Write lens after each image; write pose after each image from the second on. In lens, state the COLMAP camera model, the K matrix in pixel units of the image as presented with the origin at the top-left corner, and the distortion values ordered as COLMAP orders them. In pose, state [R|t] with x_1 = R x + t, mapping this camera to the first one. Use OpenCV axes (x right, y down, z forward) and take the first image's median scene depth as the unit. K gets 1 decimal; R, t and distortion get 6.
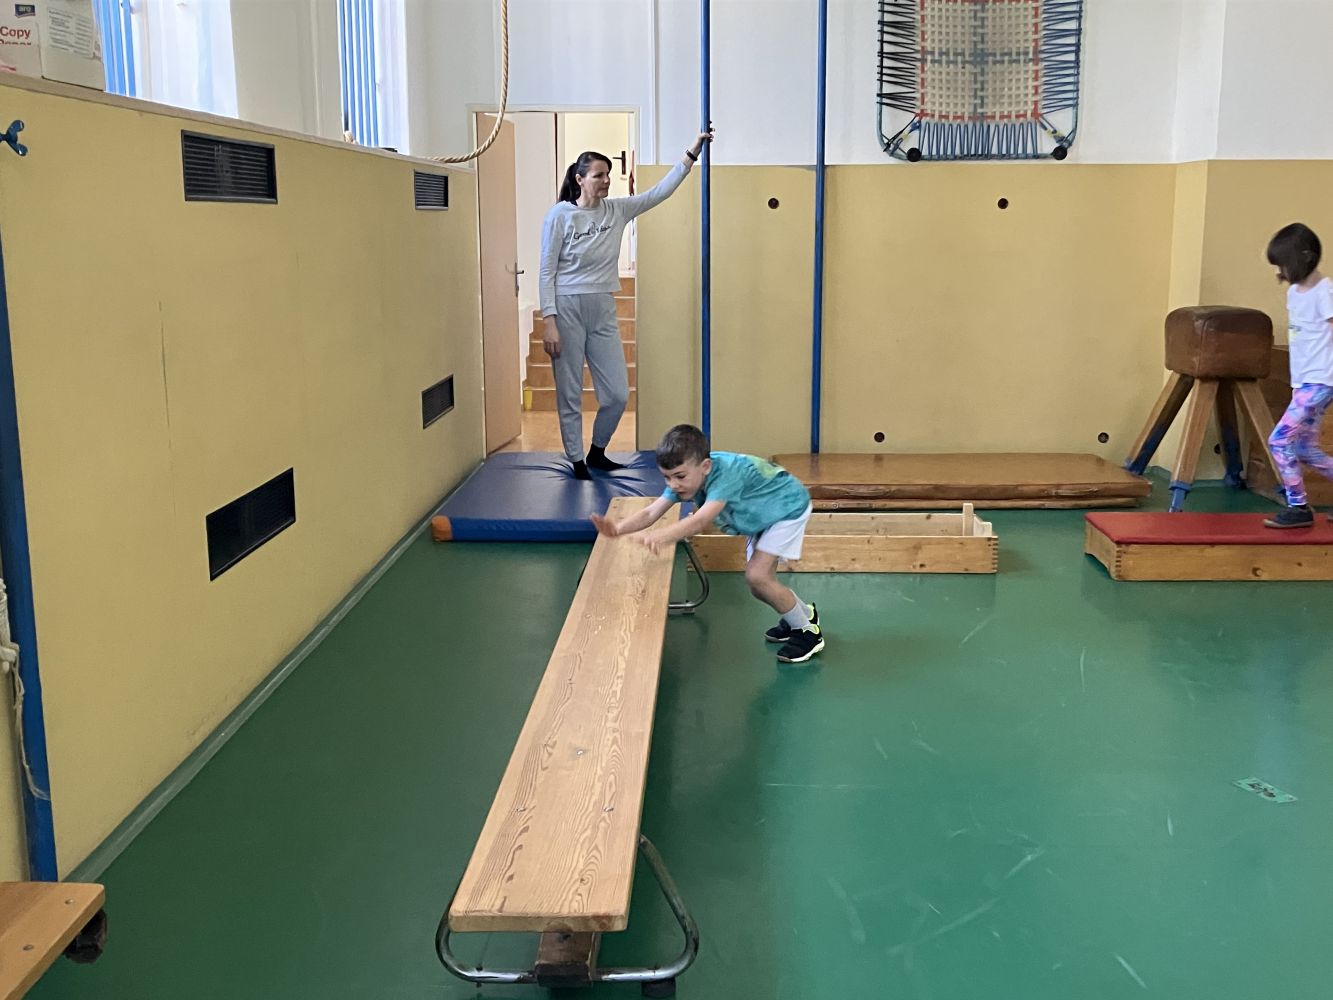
lens RADIAL K [[1509.8, 0, 678.4], [0, 1509.8, 522.8], [0, 0, 1]] dist [0.011920, 0.000000]
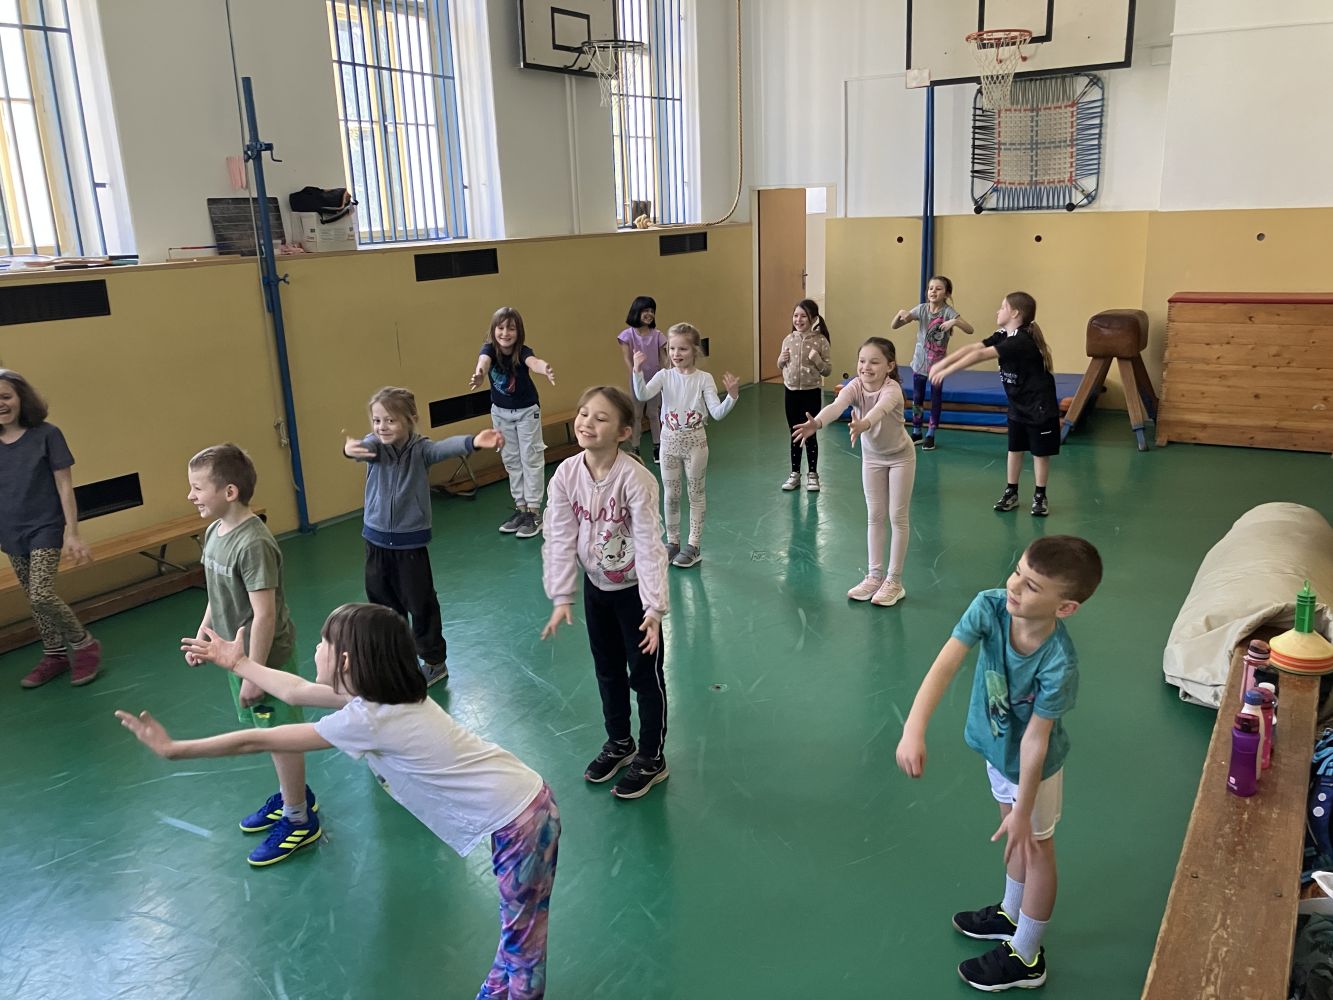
lens RADIAL K [[1078.8, 0, 678.7], [0, 1078.8, 497.9], [0, 0, 1]] dist [0.017143, -0.017901]
pose [[0.863154, 0.106668, -0.493545, 0.479496], [-0.067421, 0.993027, 0.096706, -0.024457], [0.500419, -0.050197, 0.864327, -0.190610]]
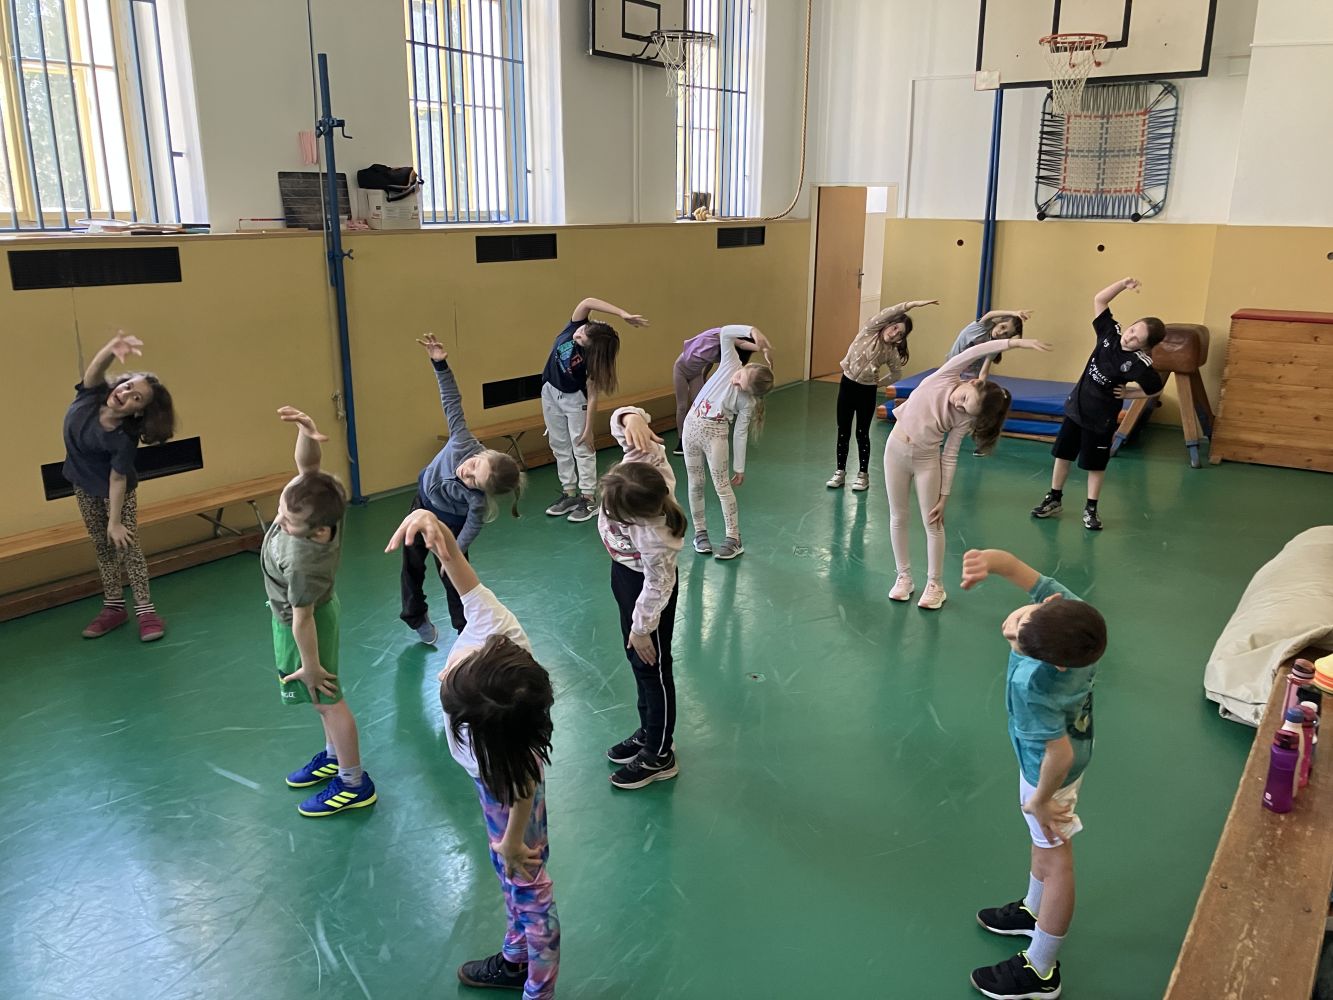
lens RADIAL K [[1078.8, 0, 677.8], [0, 1078.8, 507.5], [0, 0, 1]] dist [0.017143, -0.017901]
pose [[0.836241, 0.159010, -0.524801, 0.480340], [-0.116099, 0.986679, 0.113957, -0.021704], [0.535931, -0.034367, 0.843562, -0.197317]]
